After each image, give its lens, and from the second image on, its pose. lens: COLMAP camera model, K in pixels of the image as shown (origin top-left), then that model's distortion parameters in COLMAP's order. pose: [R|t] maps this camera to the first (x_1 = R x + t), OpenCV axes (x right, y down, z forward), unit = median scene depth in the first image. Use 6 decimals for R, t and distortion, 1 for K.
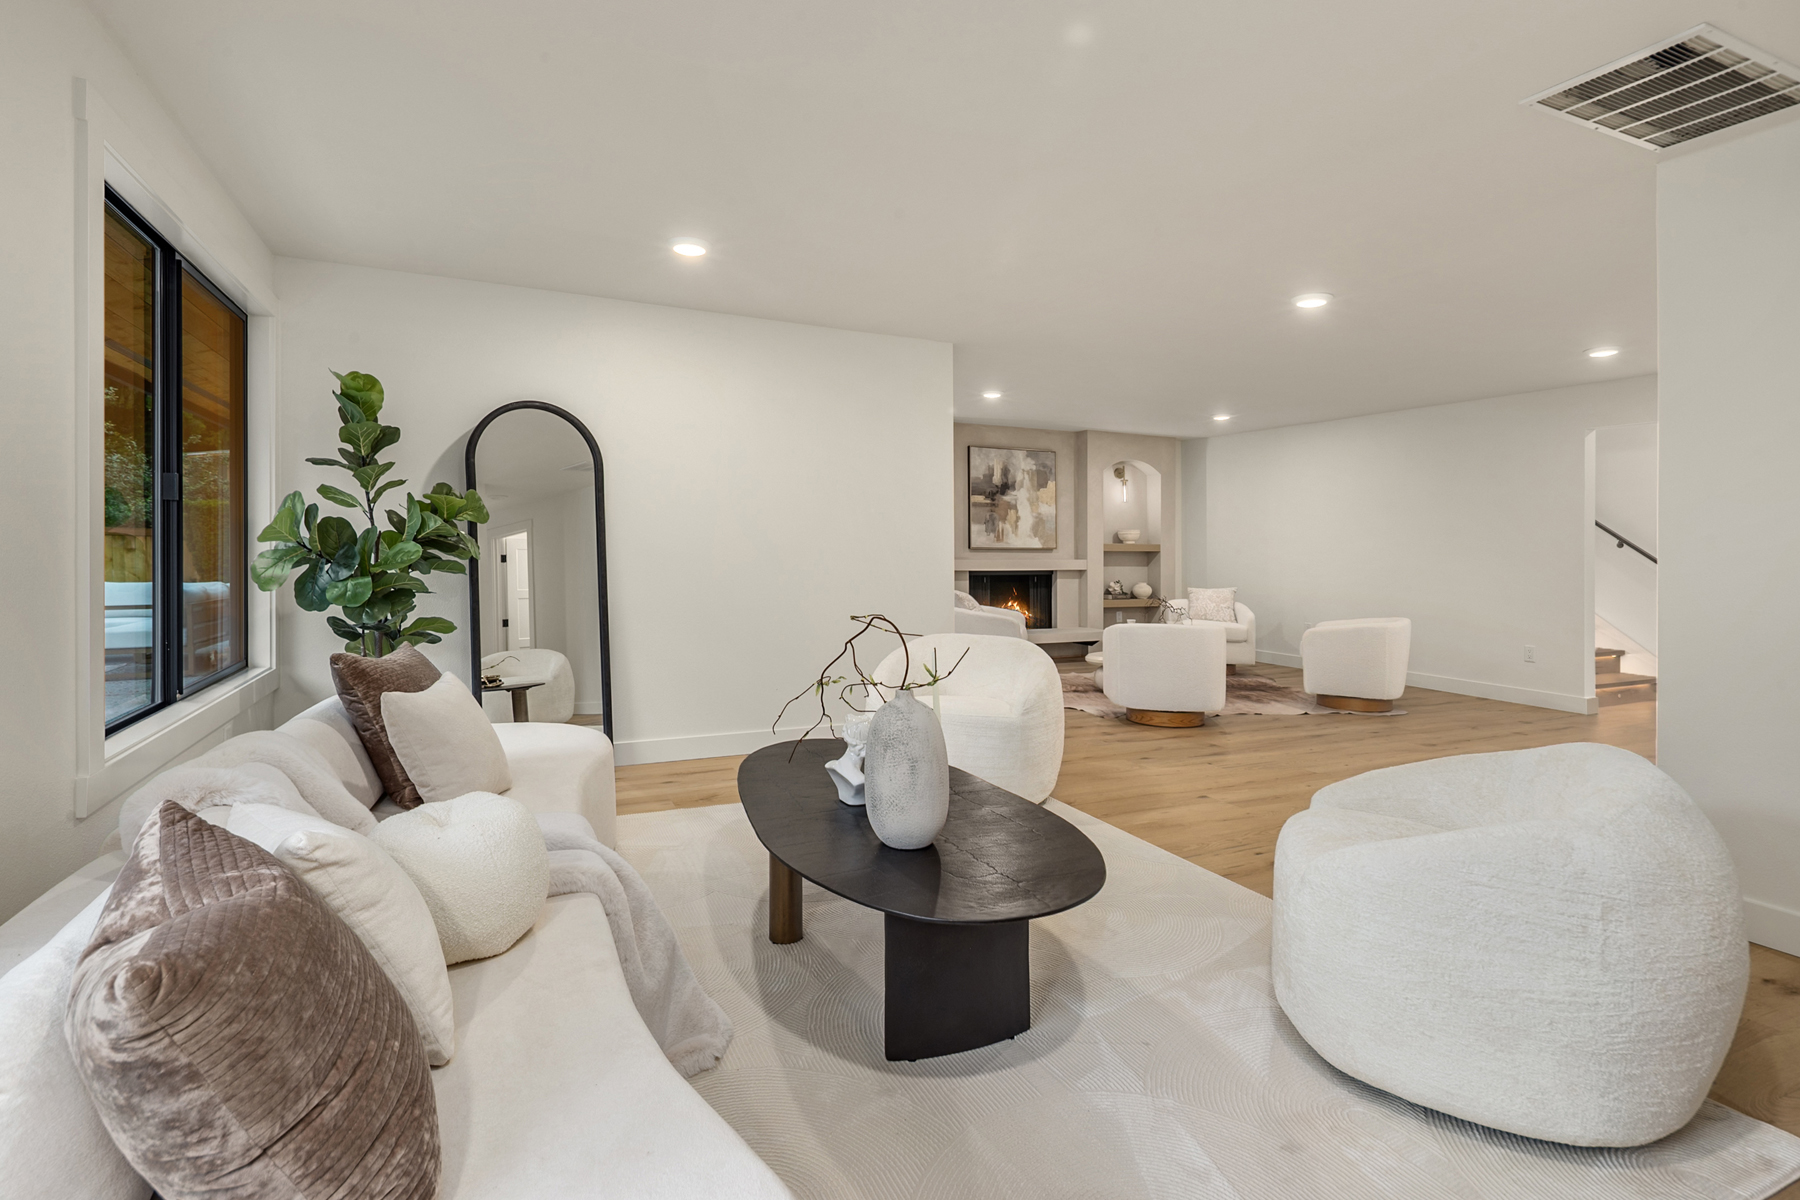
lens RADIAL K [[883.7, 0, 898.2], [0, 883.7, 541.6], [0, 0, 1]] dist [0.000756, -0.000890]
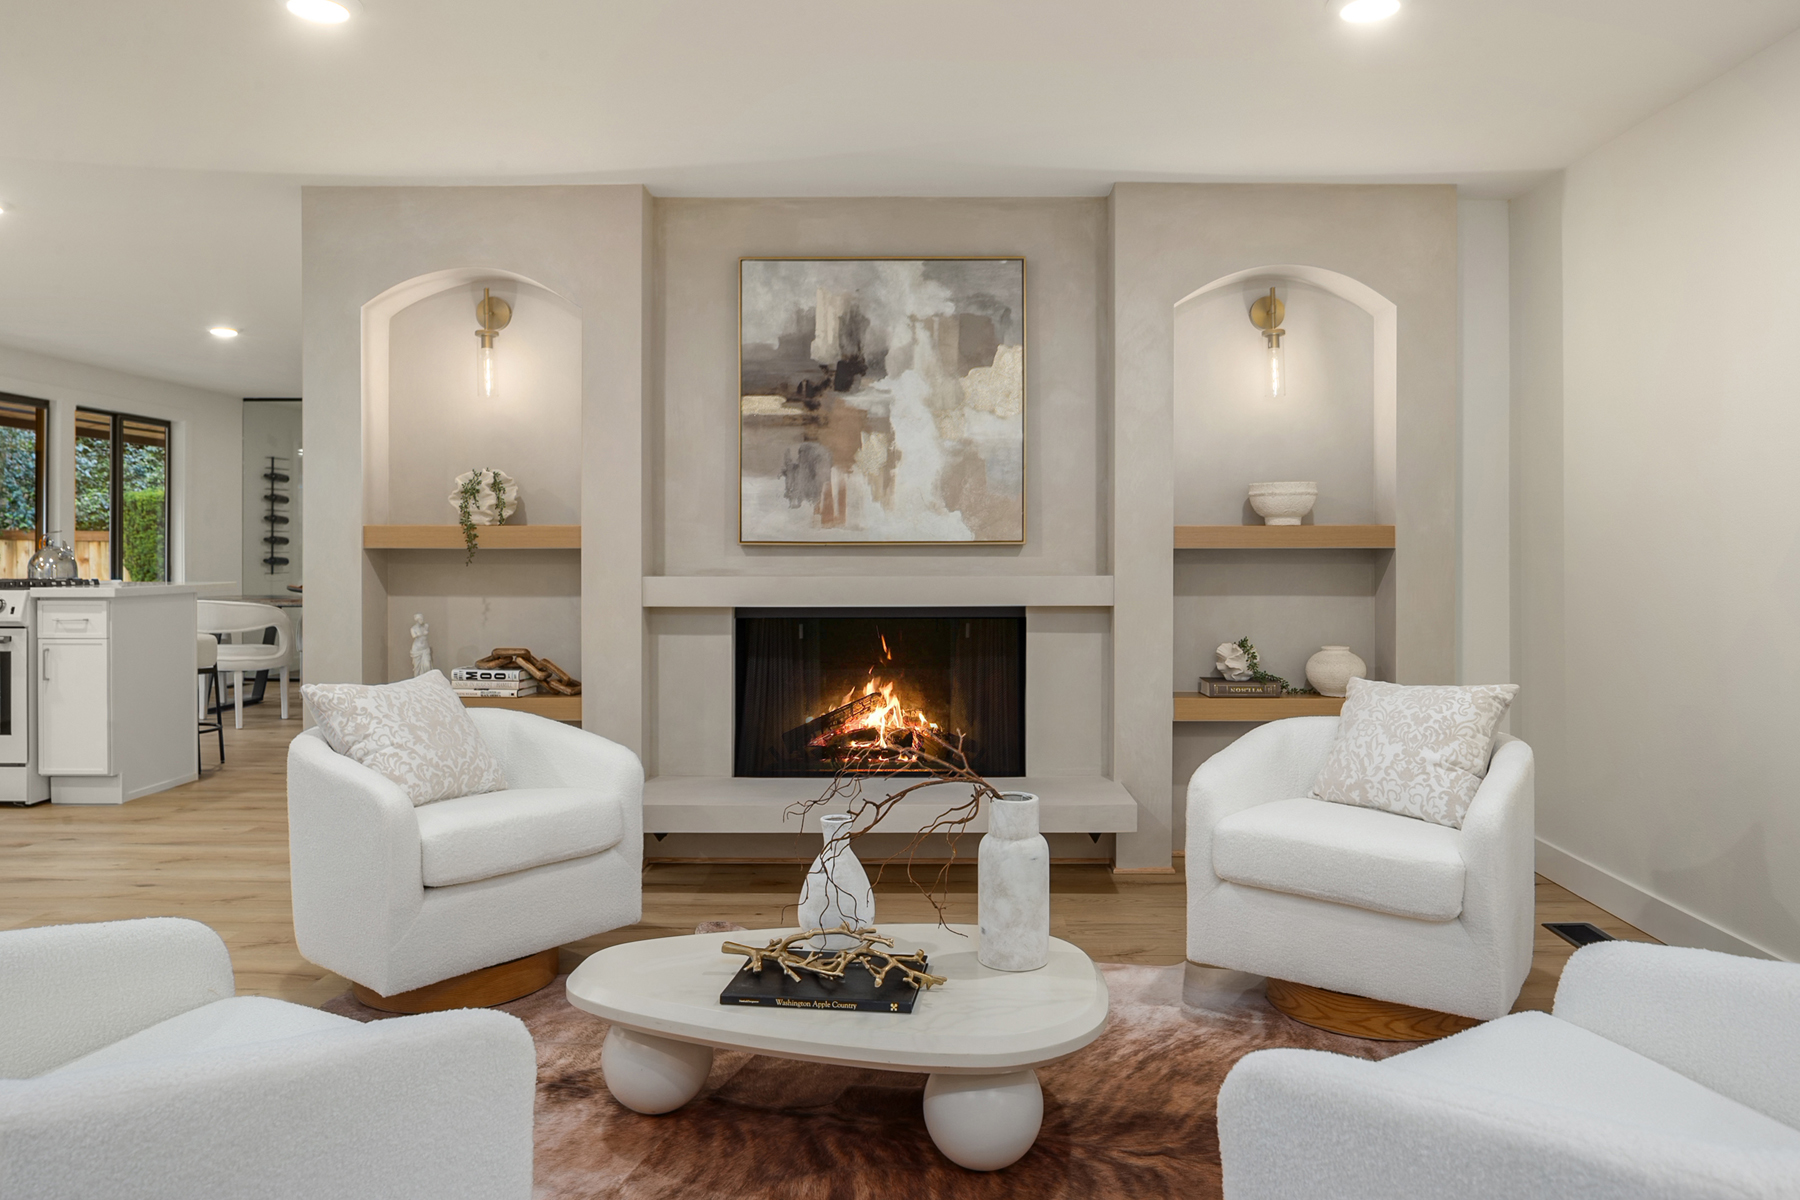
lens RADIAL K [[1221.5, 0, 907.0], [0, 1221.5, 548.1], [0, 0, 1]] dist [-0.002292, -0.001361]
pose [[0.905729, -0.009678, -0.423747, 0.342898], [0.009980, 0.999949, -0.001507, 0.010254], [0.423740, -0.002864, 0.905779, 0.565839]]
